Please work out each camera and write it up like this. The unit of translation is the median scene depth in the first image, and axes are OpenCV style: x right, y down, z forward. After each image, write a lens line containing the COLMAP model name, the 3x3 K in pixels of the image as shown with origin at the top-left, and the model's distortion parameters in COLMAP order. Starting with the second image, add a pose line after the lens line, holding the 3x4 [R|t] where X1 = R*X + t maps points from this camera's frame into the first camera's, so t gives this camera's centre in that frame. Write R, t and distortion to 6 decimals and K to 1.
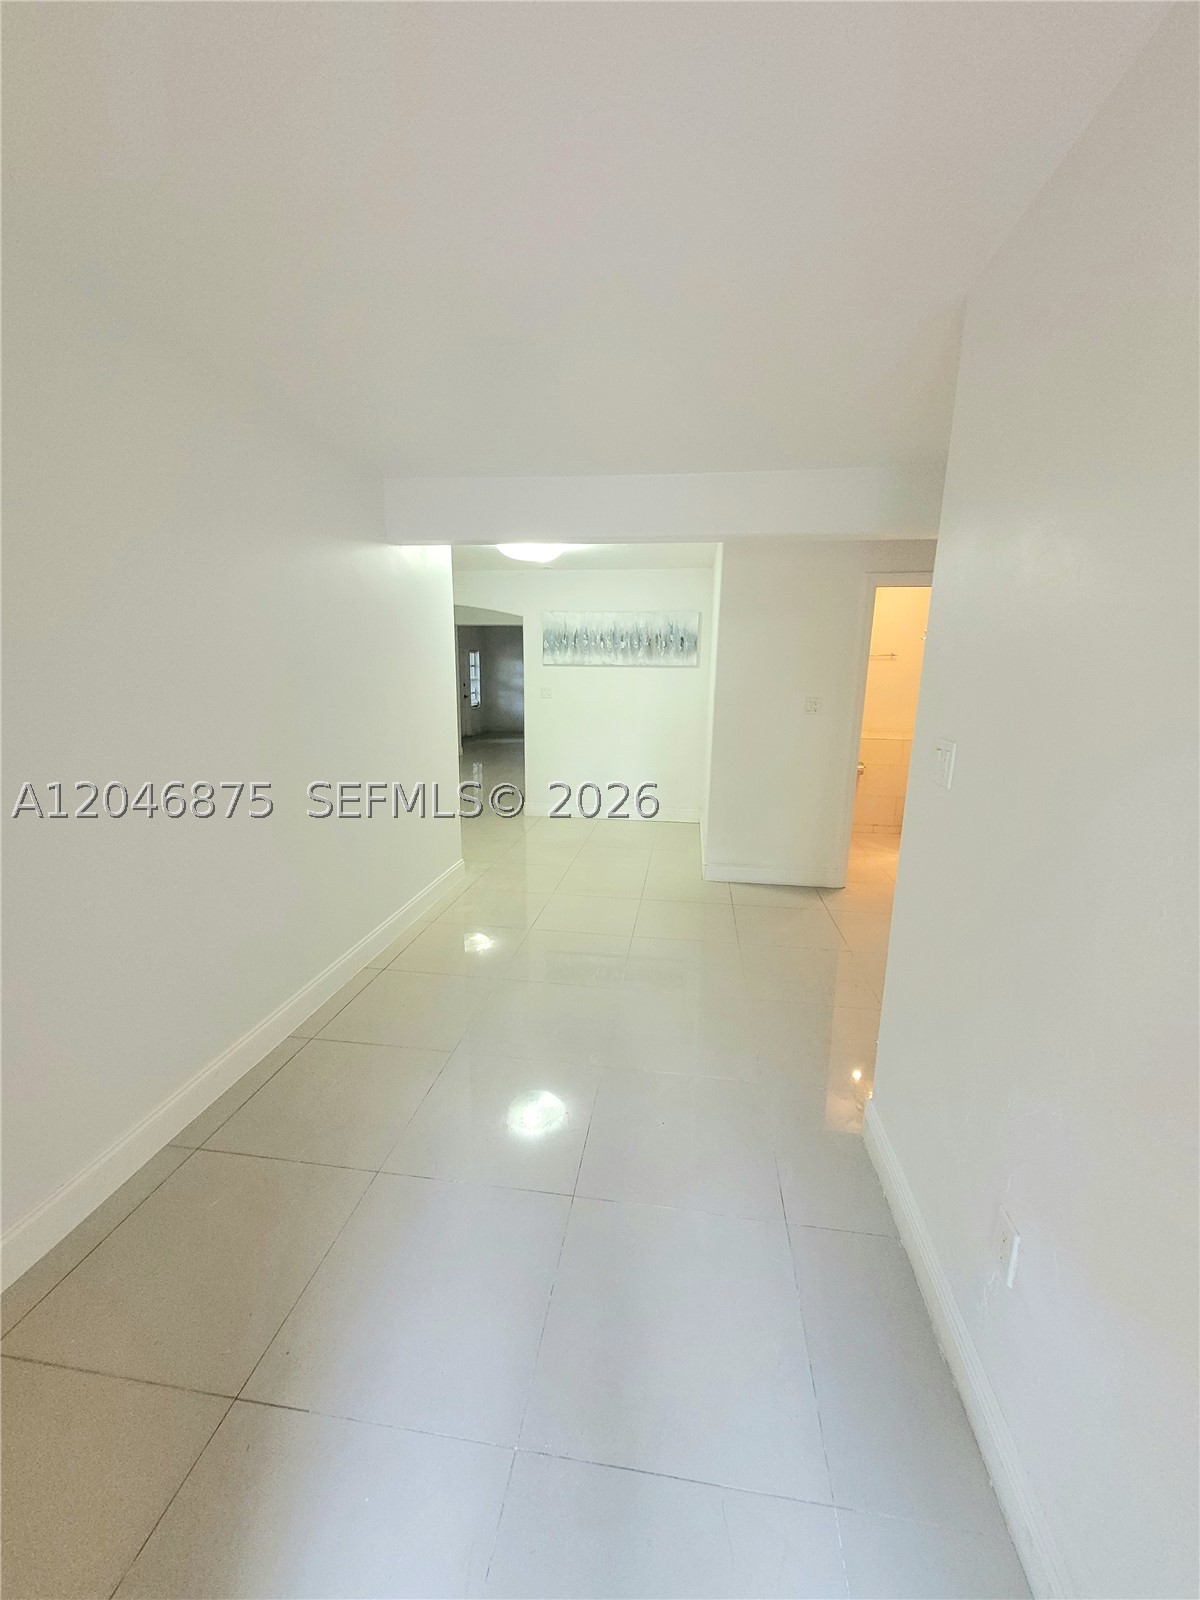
lens RADIAL K [[620.2, 0, 598.1], [0, 620.2, 797.9], [0, 0, 1]] dist [-0.002840, -0.000548]
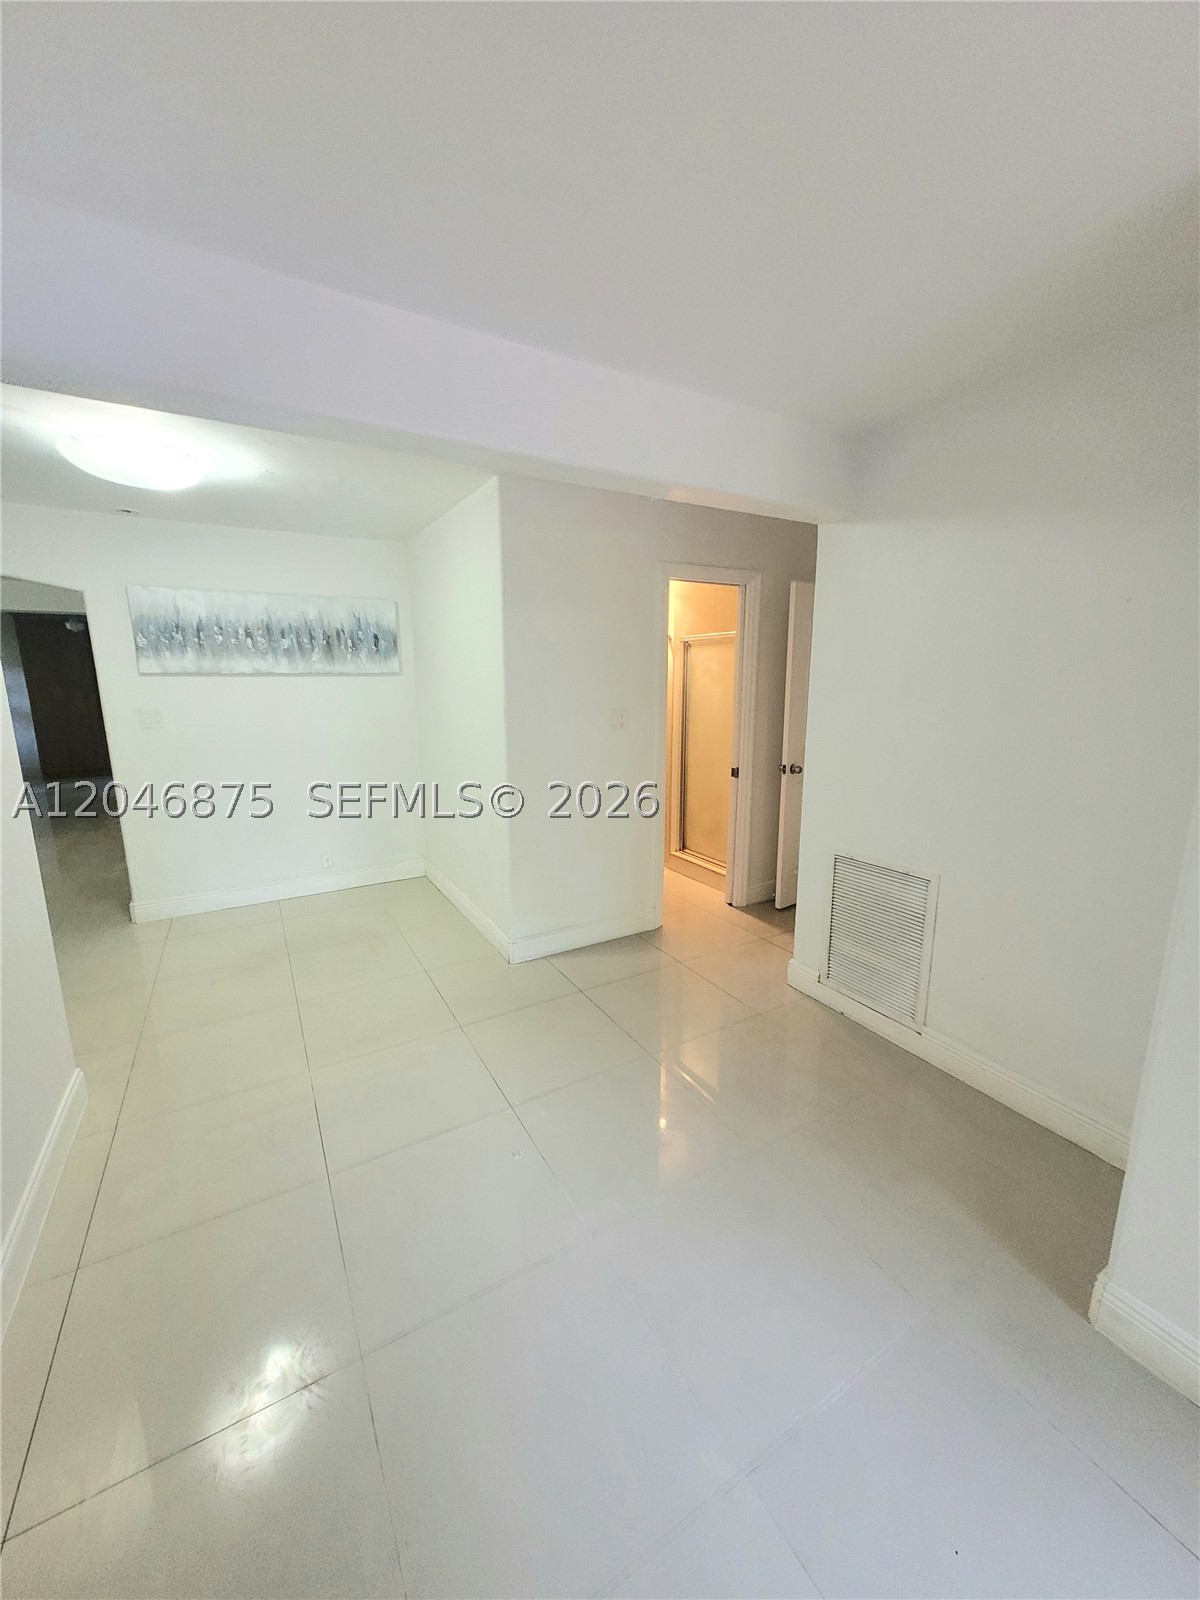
lens RADIAL K [[620.2, 0, 603.9], [0, 620.2, 802.8], [0, 0, 1]] dist [-0.002840, -0.000548]
pose [[0.781955, -0.136230, 0.608266, -0.123935], [0.138995, 0.989364, 0.042898, -0.054516], [-0.607640, 0.051002, 0.792573, 0.258497]]
